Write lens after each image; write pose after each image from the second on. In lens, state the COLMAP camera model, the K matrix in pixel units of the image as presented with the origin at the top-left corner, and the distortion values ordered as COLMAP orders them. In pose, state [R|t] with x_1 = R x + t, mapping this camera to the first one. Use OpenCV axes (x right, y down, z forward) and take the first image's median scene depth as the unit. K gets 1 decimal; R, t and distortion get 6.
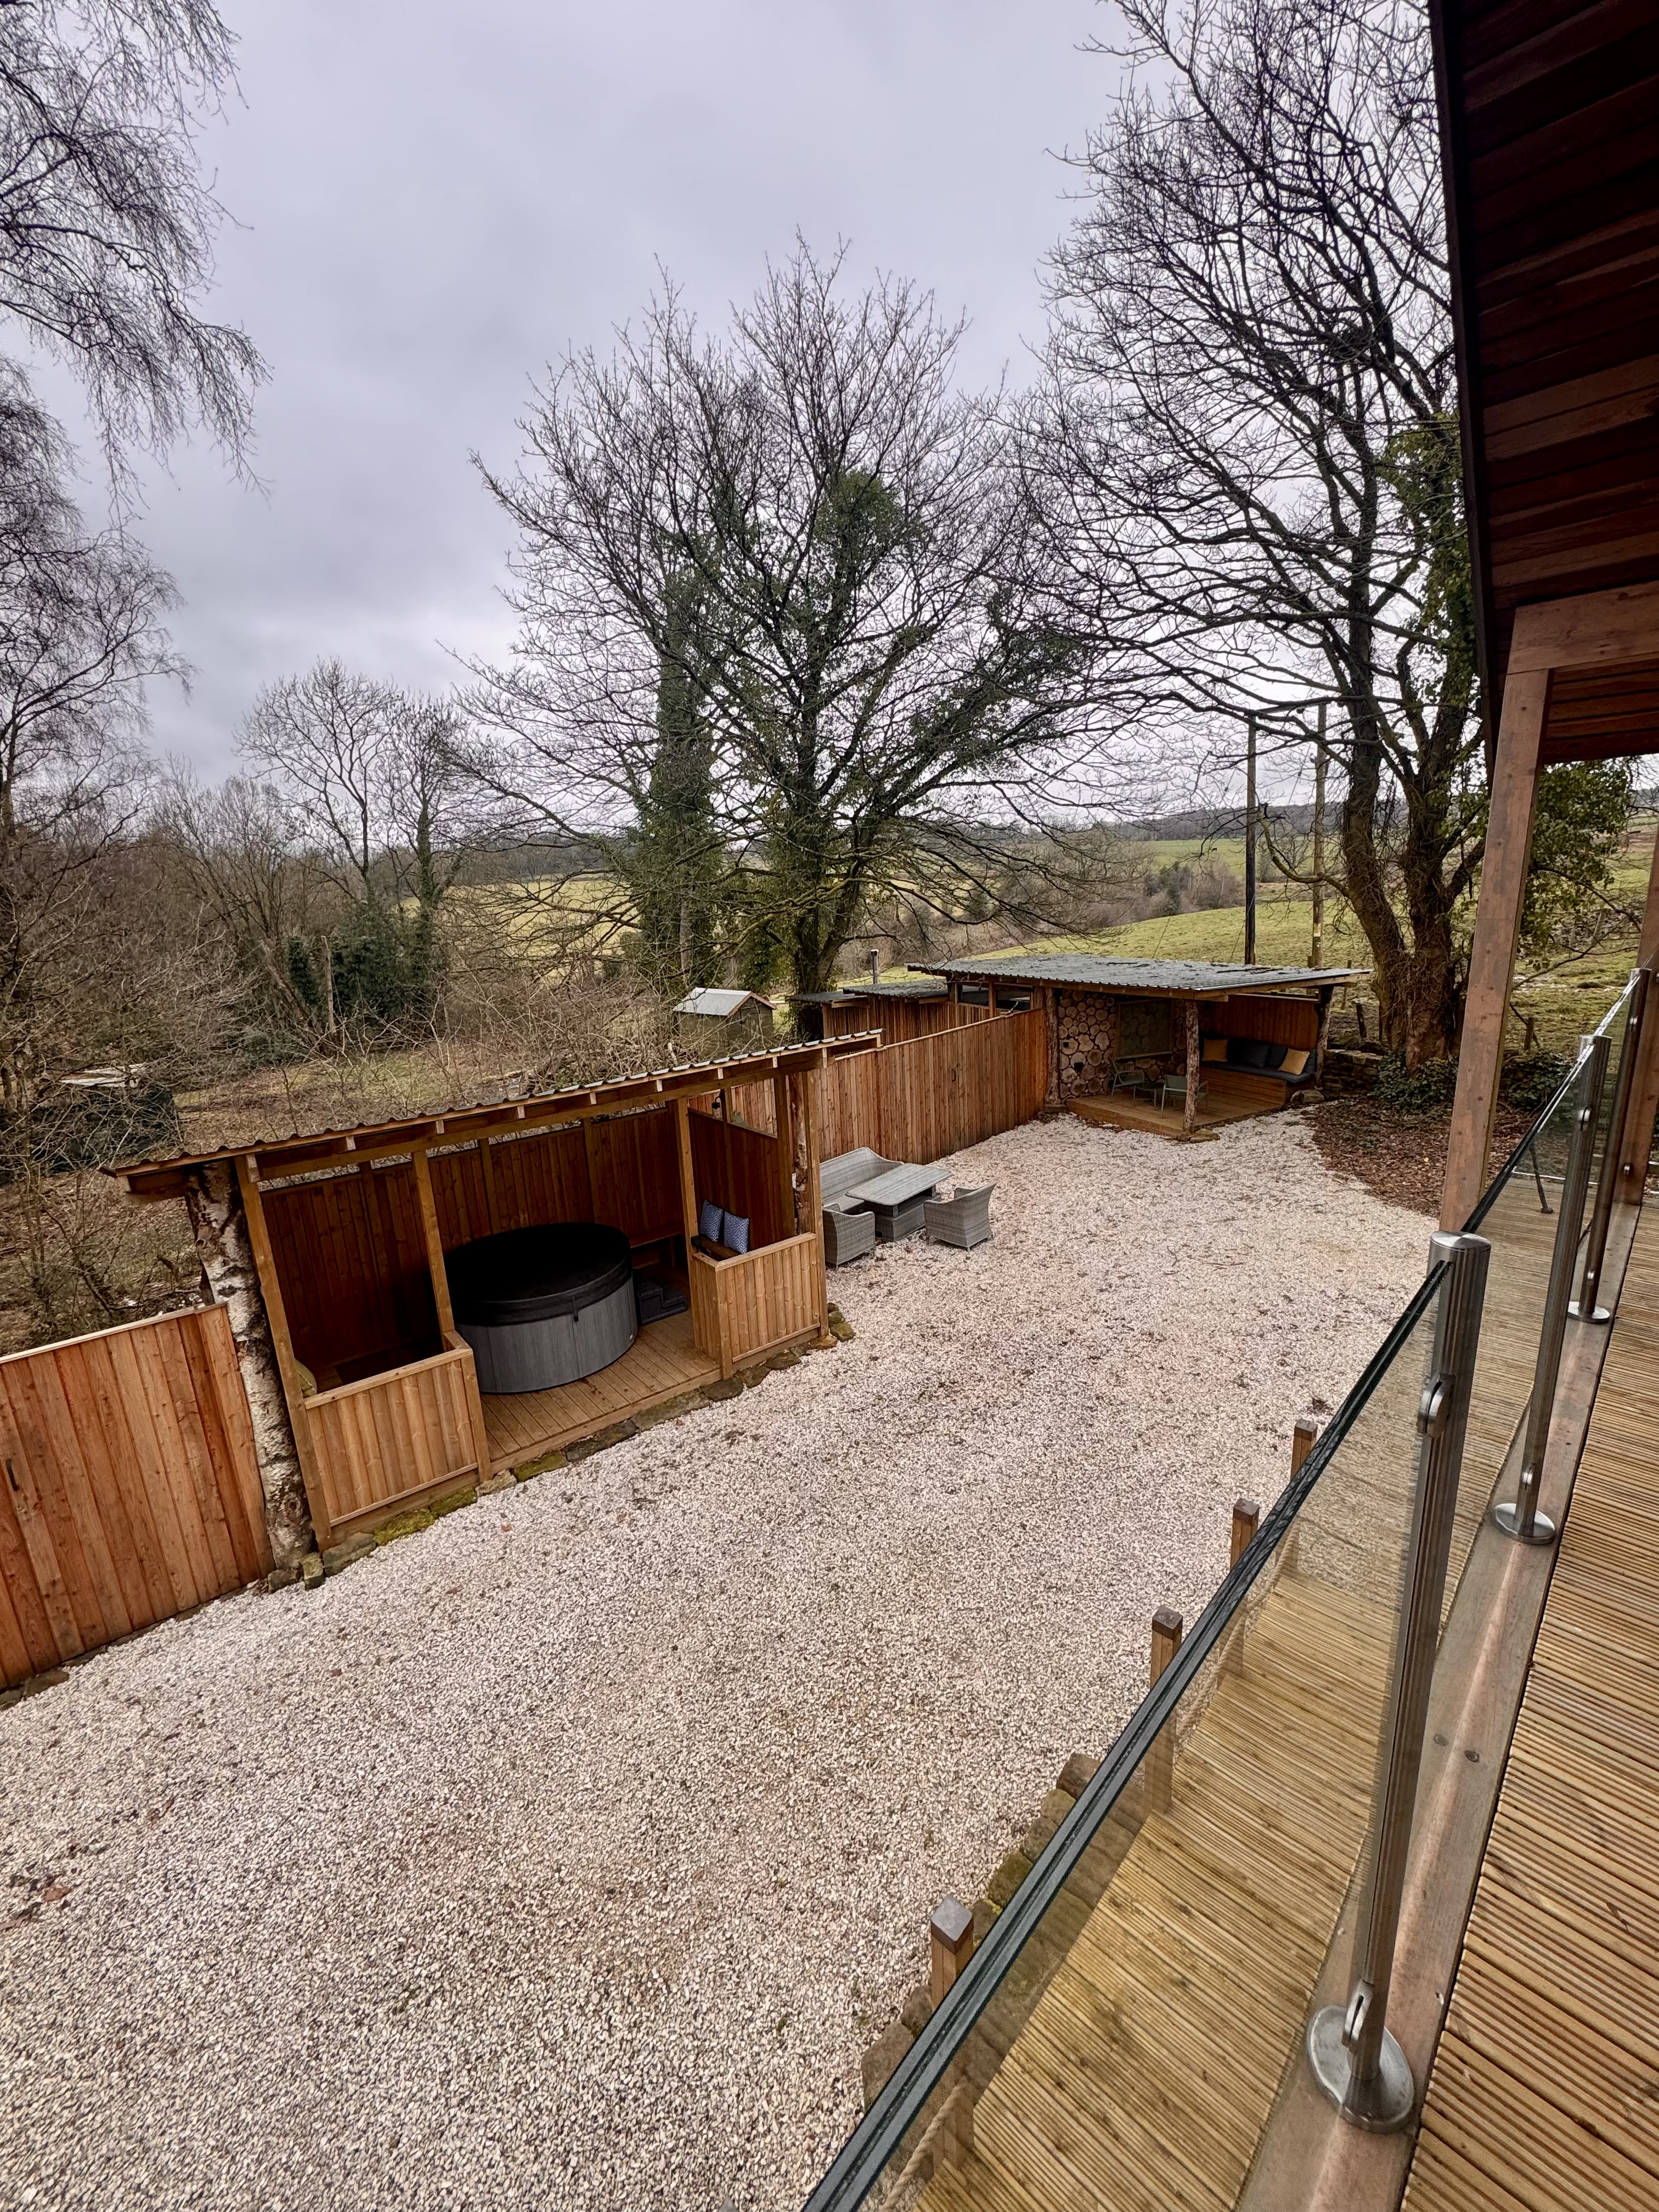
lens RADIAL K [[896.6, 0, 831.9], [0, 896.6, 1108.5], [0, 0, 1]] dist [0.001051, 0.000046]
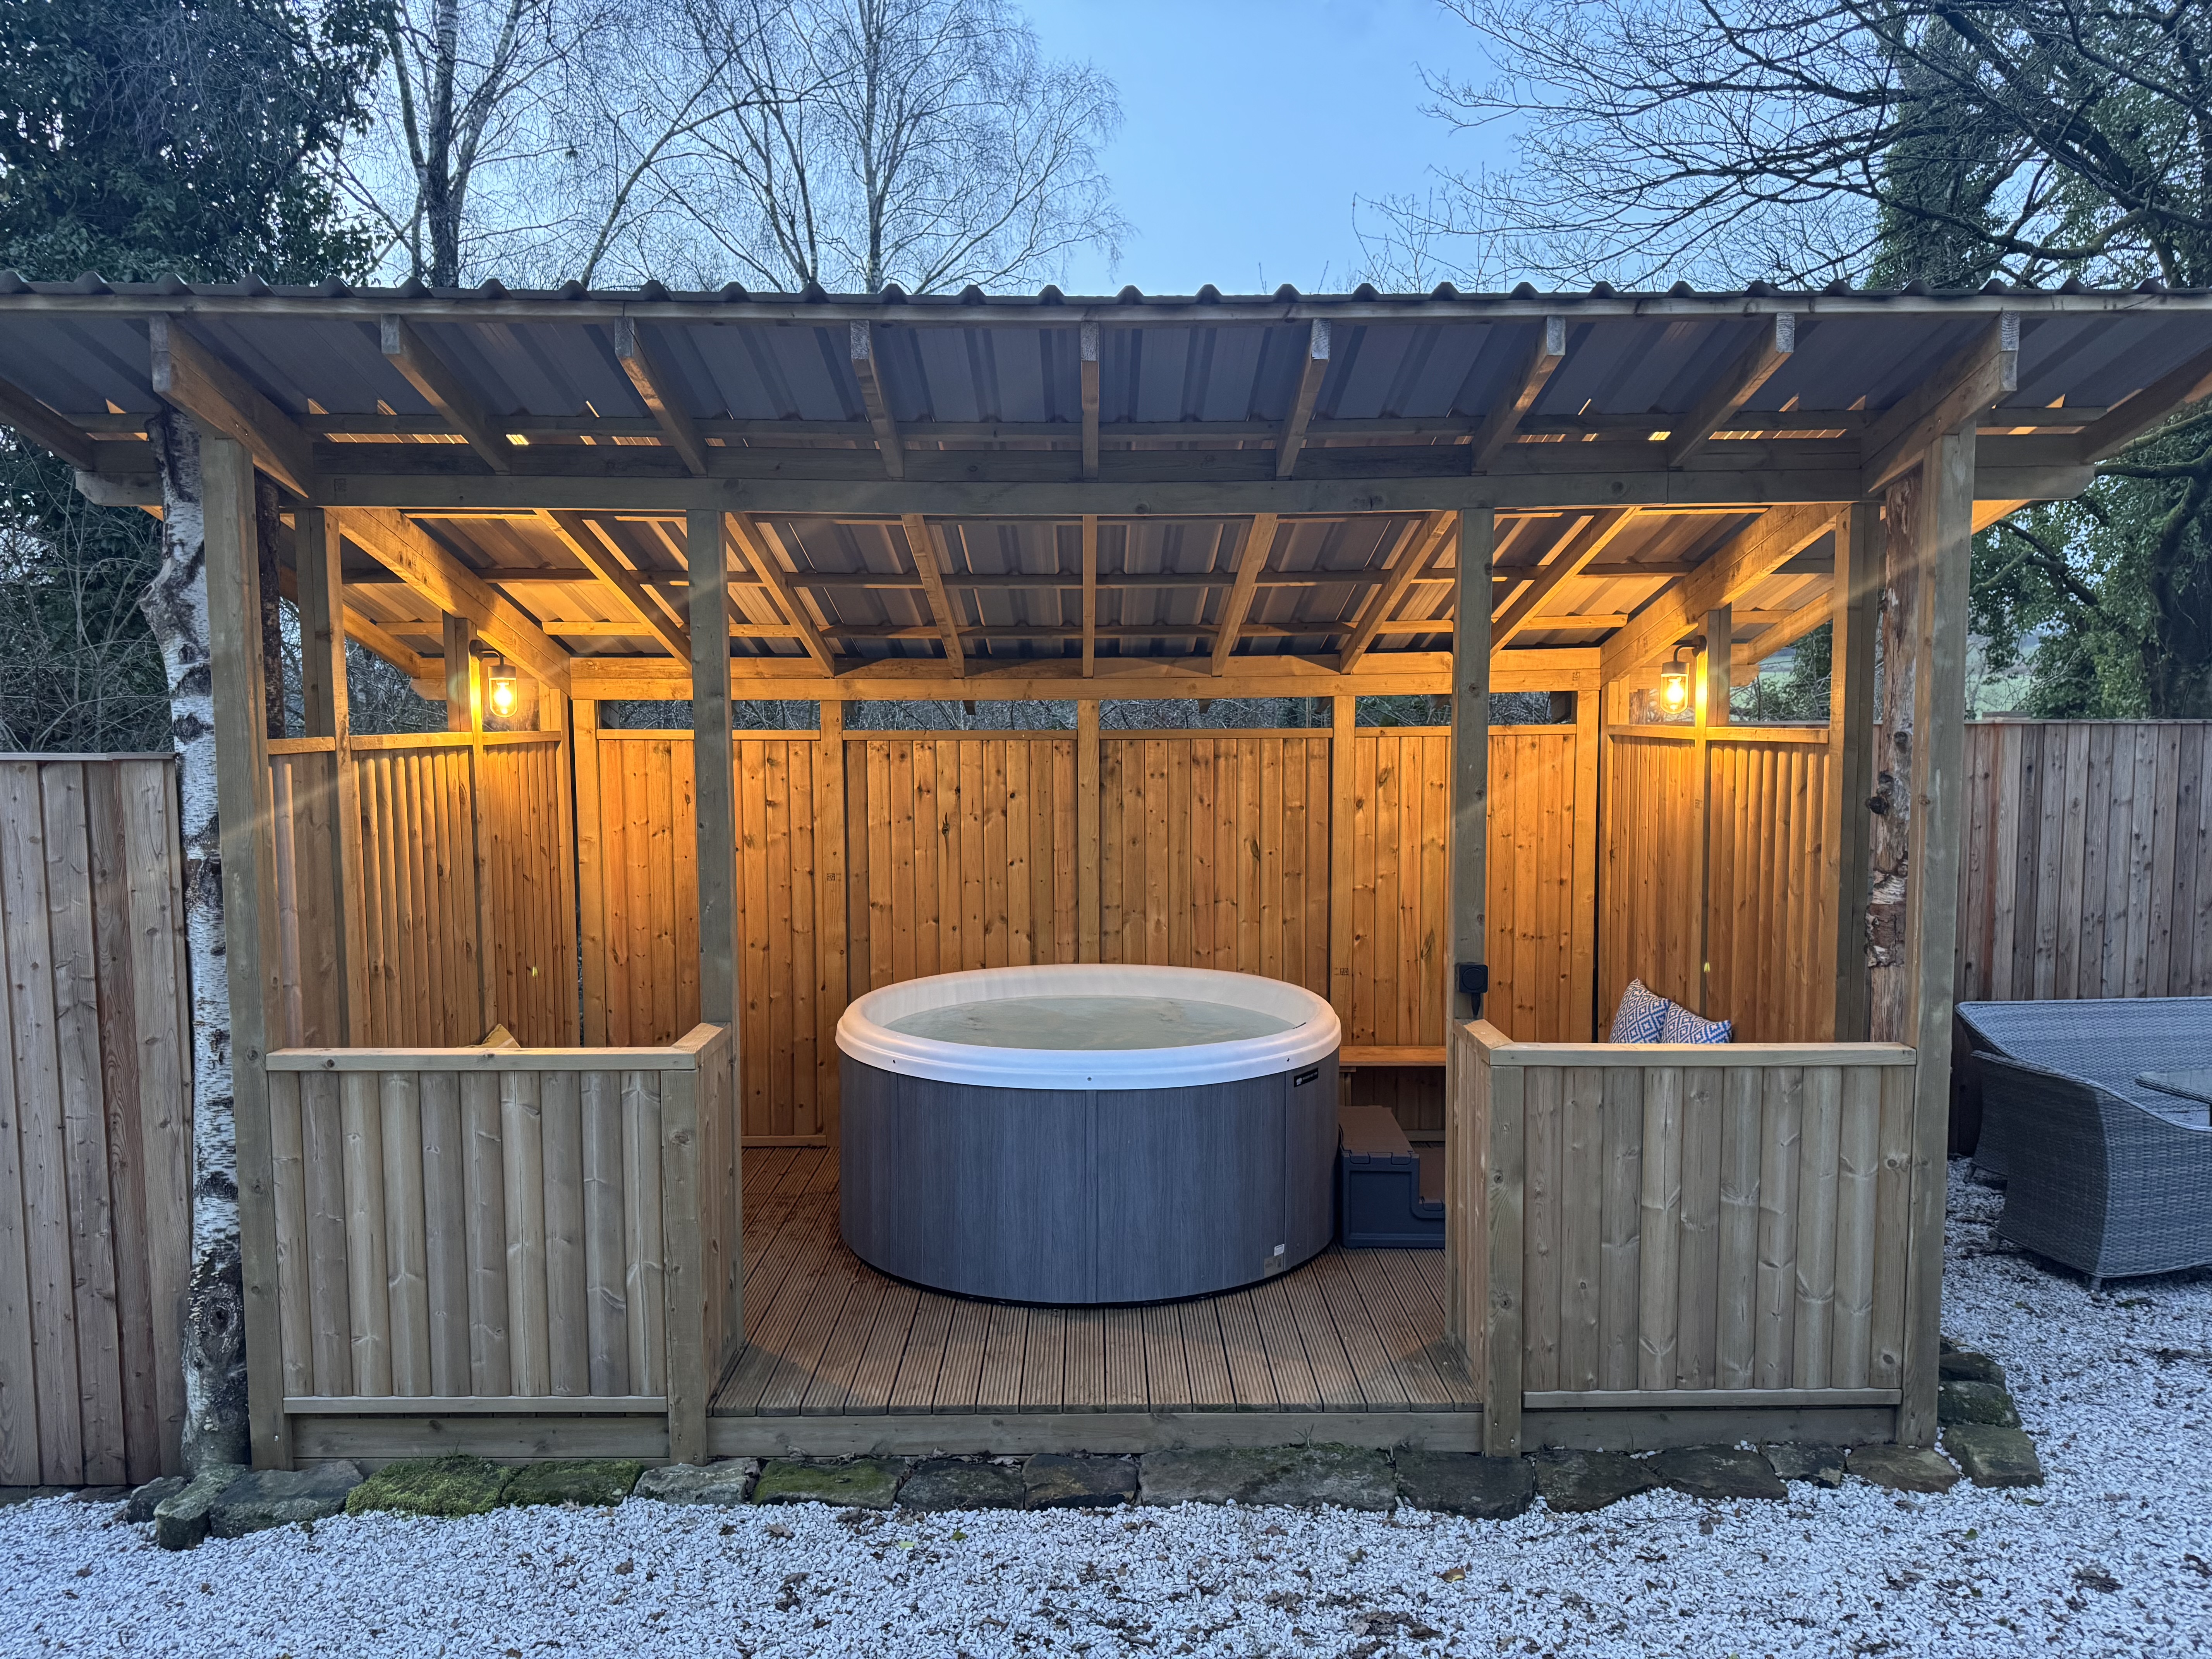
lens RADIAL K [[1544.8, 0, 1112.2], [0, 1544.8, 825.9], [0, 0, 1]] dist [0.008761, 0.001029]
pose [[0.793933, 0.093689, -0.600744, 0.072679], [-0.178264, 0.980503, -0.082677, 0.173273], [0.581285, 0.172731, 0.795155, 0.515978]]
